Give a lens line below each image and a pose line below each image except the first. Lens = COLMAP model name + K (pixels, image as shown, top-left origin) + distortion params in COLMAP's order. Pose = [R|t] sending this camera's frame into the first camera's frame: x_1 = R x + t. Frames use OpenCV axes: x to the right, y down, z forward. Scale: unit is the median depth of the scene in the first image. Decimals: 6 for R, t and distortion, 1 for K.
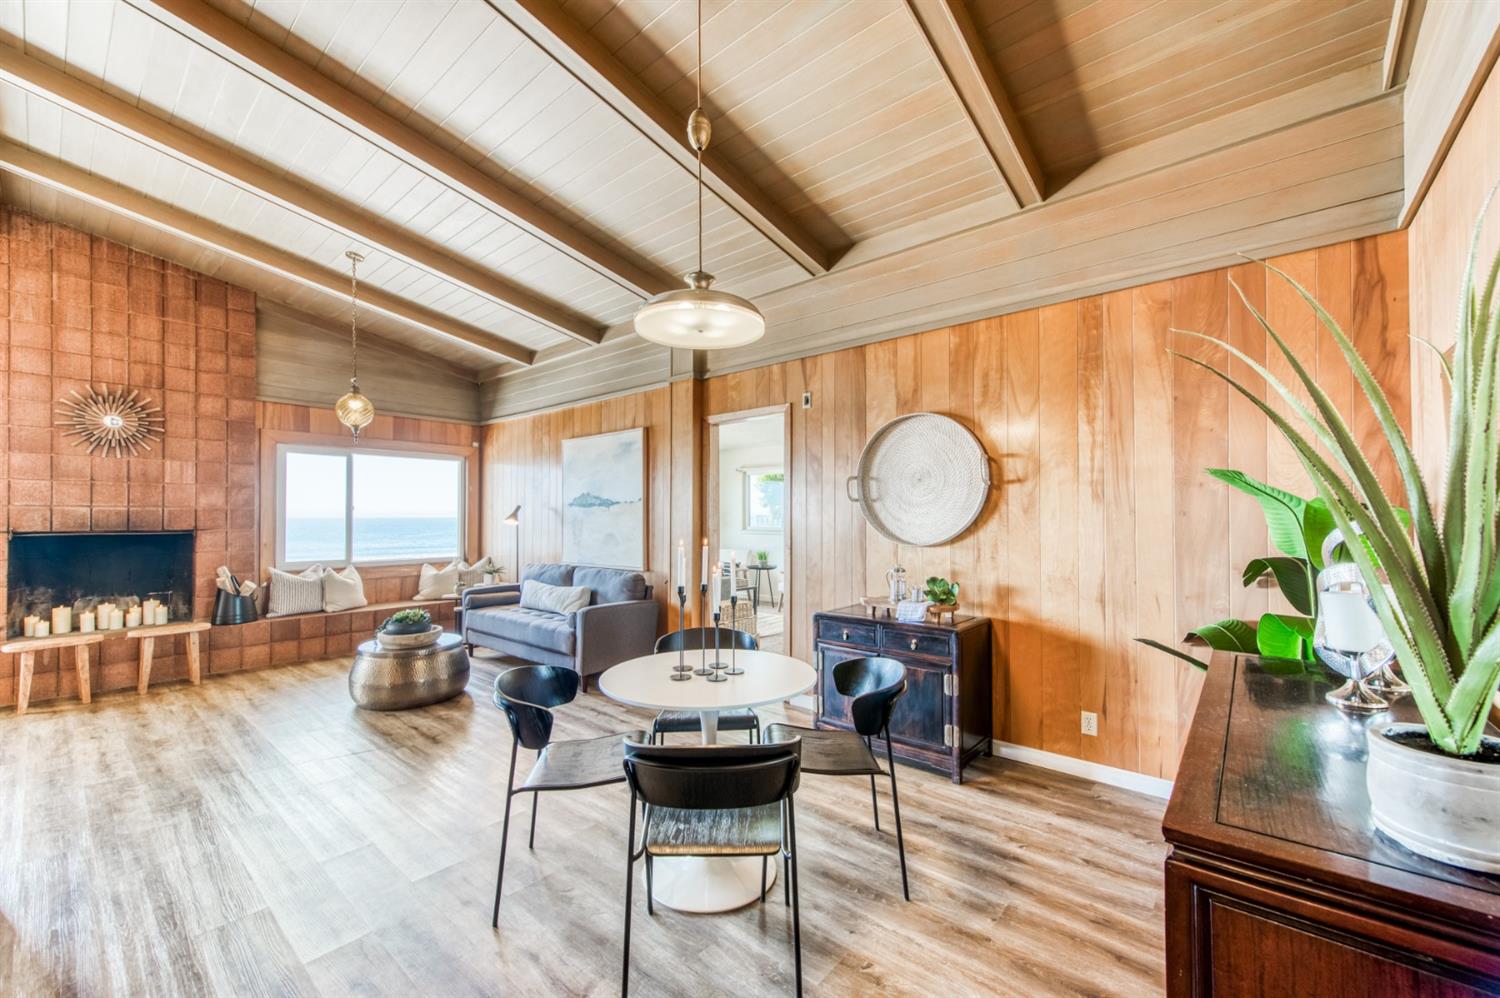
lens RADIAL K [[592.4, 0, 751.6], [0, 592.4, 512.1], [0, 0, 1]] dist [0.004343, 0.000441]
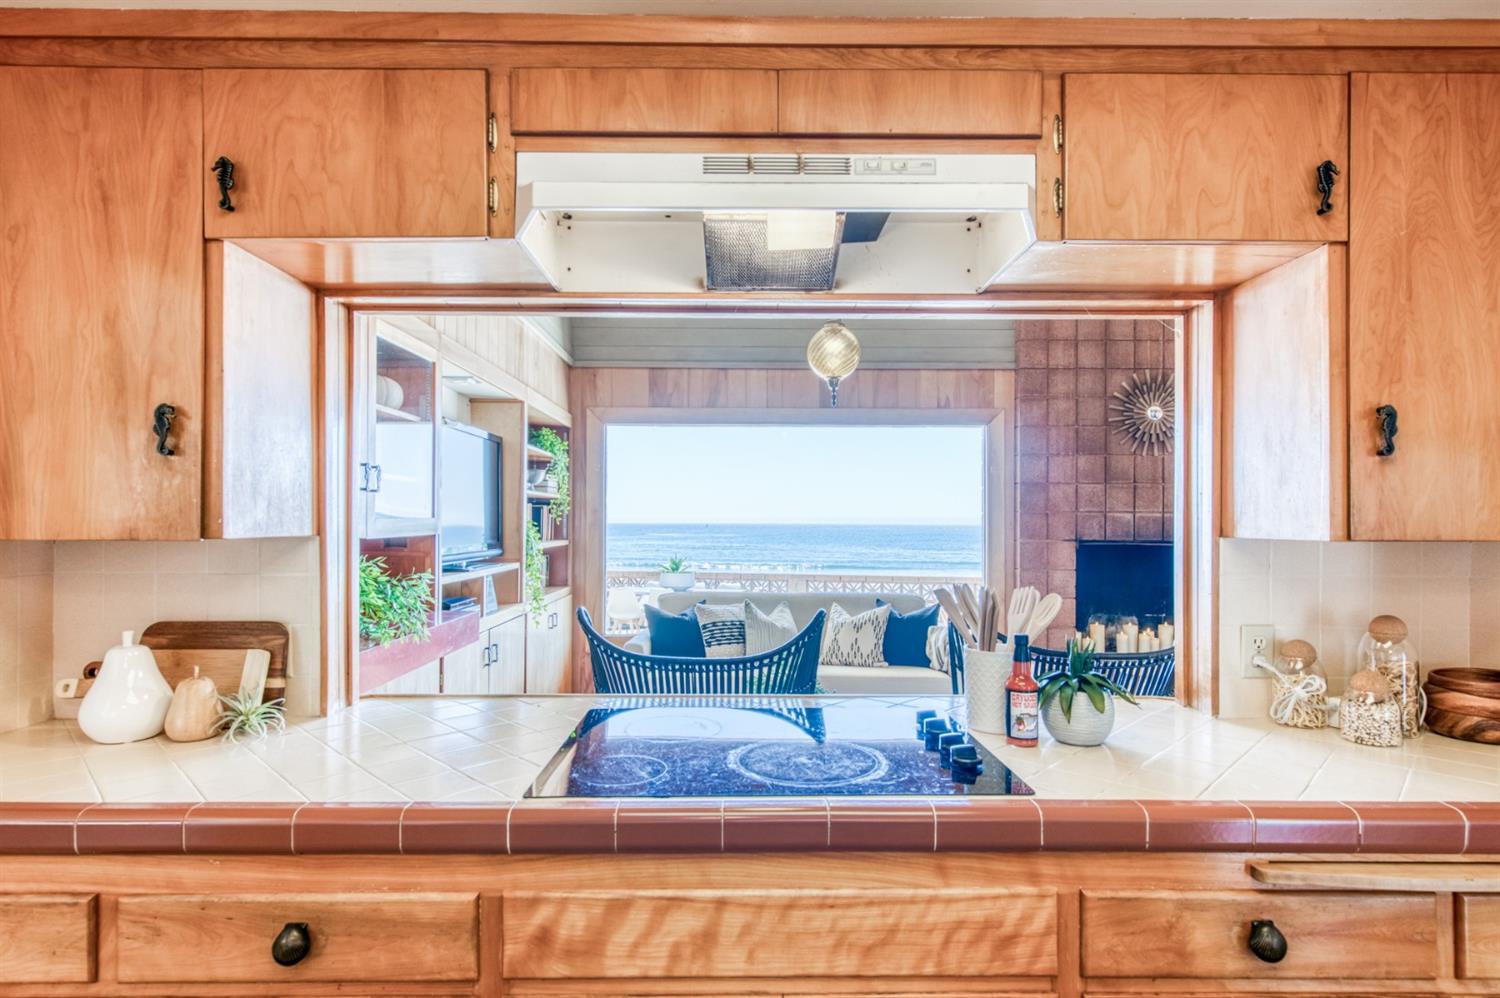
lens RADIAL K [[765.0, 0, 743.4], [0, 765.0, 519.0], [0, 0, 1]] dist [0.002489, 0.000345]
pose [[0.654443, 0.000159, -0.756111, -0.600718], [-0.000462, 1.000000, -0.000190, 0.000544], [0.756111, 0.000474, 0.654443, -0.160065]]
